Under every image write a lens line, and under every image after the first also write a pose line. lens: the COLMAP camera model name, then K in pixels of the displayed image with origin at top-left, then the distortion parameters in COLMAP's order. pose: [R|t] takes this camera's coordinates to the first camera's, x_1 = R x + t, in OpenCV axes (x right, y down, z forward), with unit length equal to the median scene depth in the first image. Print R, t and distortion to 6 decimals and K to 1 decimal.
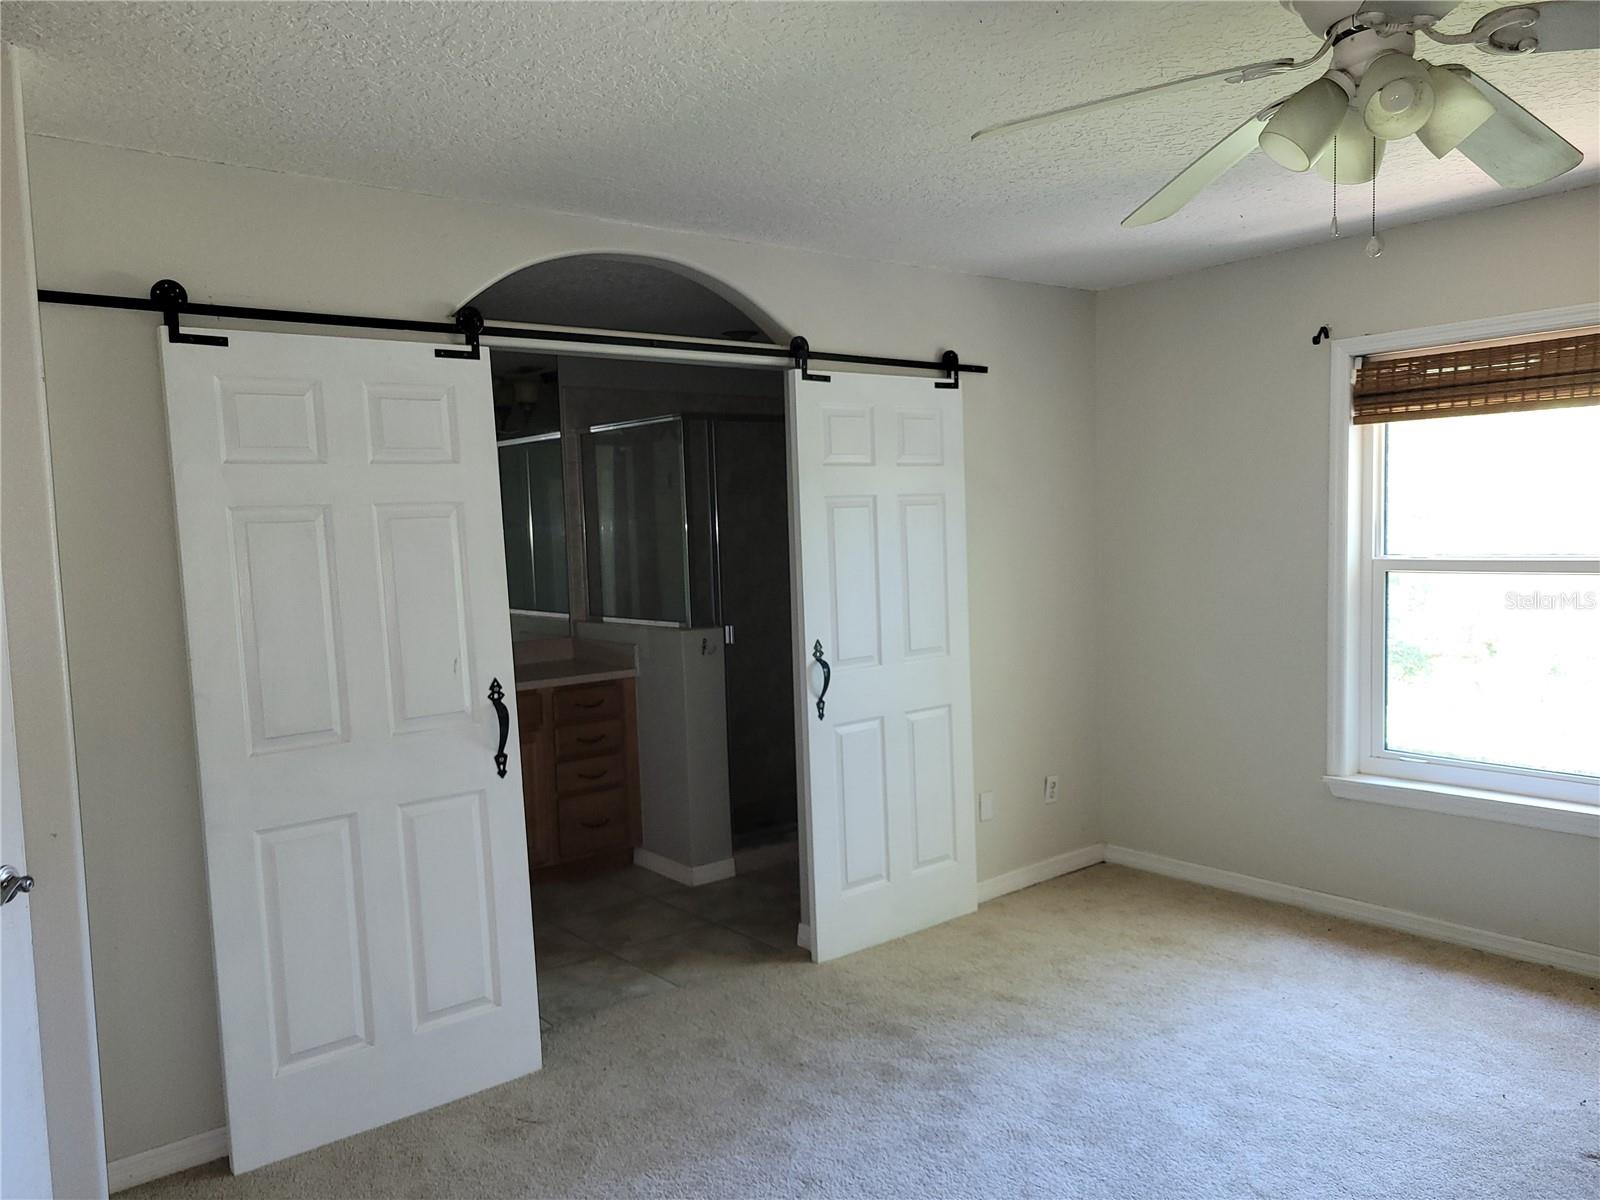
lens RADIAL K [[1209.9, 0, 800.2], [0, 1209.9, 606.1], [0, 0, 1]] dist [0.049562, -0.034039]
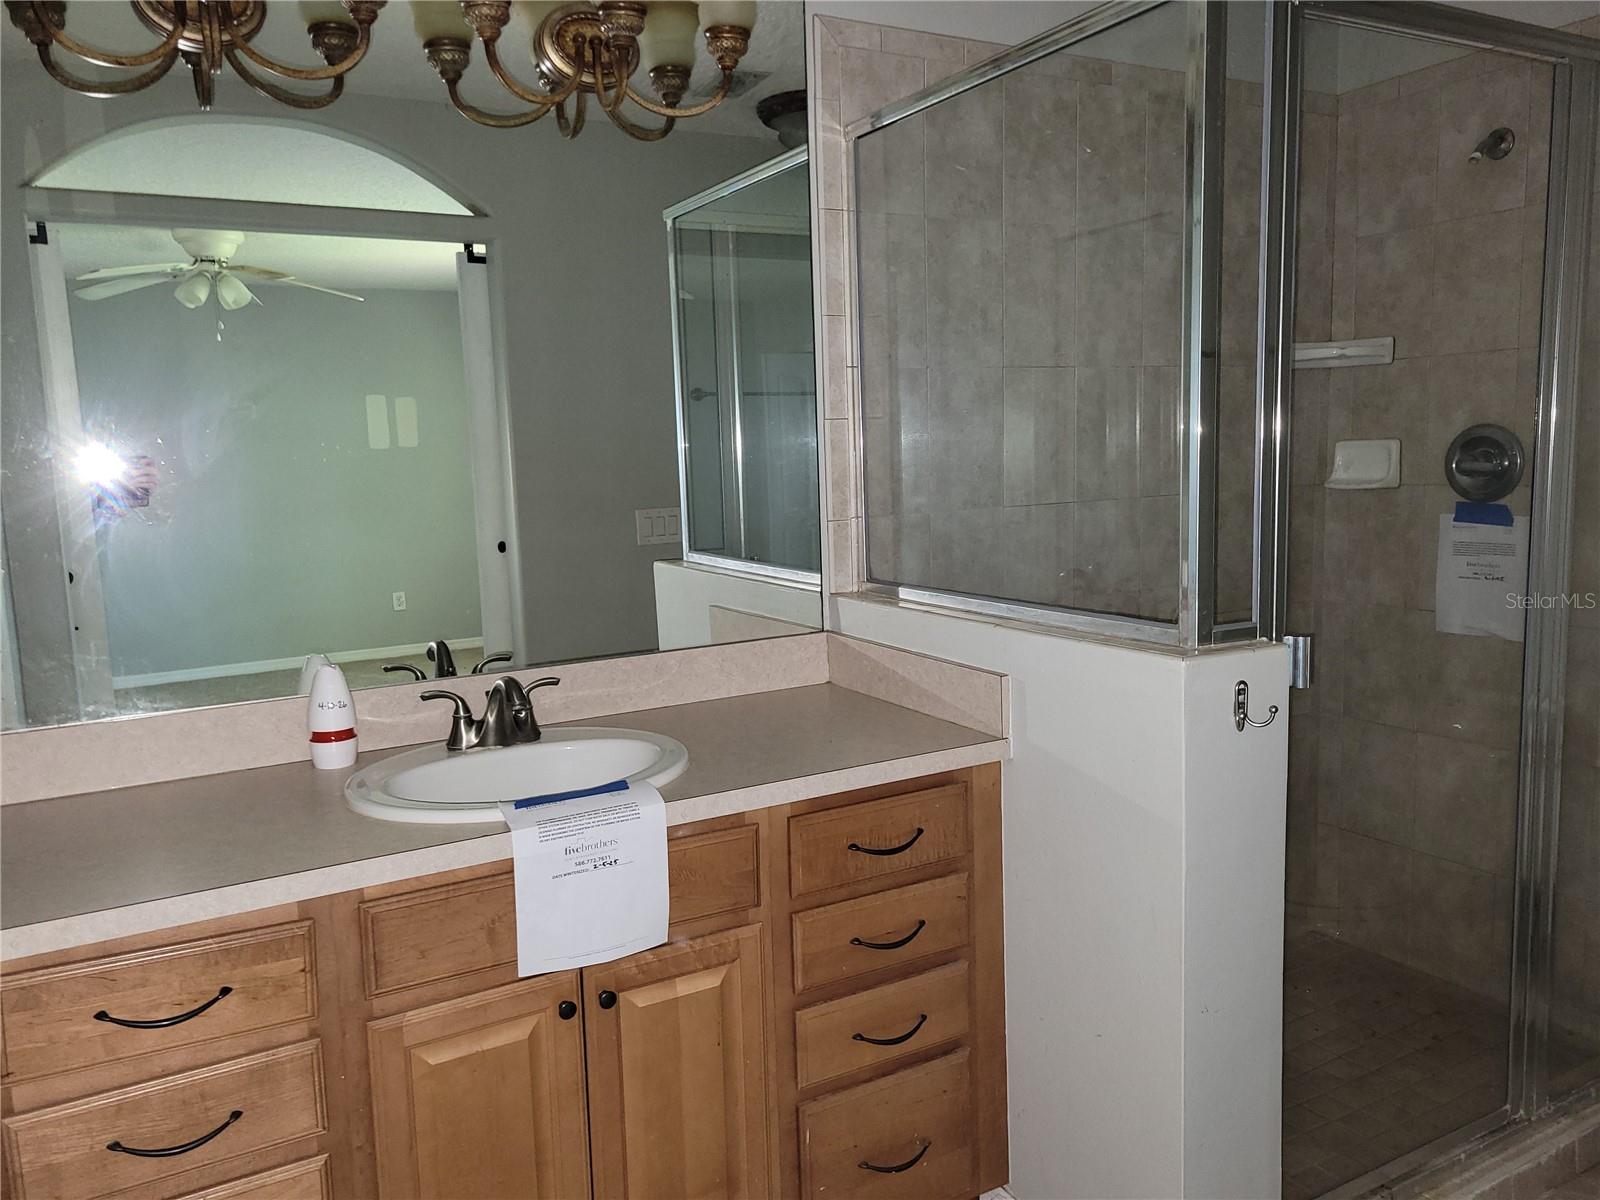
lens RADIAL K [[1209.9, 0, 798.9], [0, 1209.9, 598.4], [0, 0, 1]] dist [0.049562, -0.034039]
pose [[0.985522, 0.025062, -0.167687, -0.136844], [-0.013913, 0.997634, 0.067330, -0.015656], [0.168977, -0.064022, 0.983538, 0.627869]]
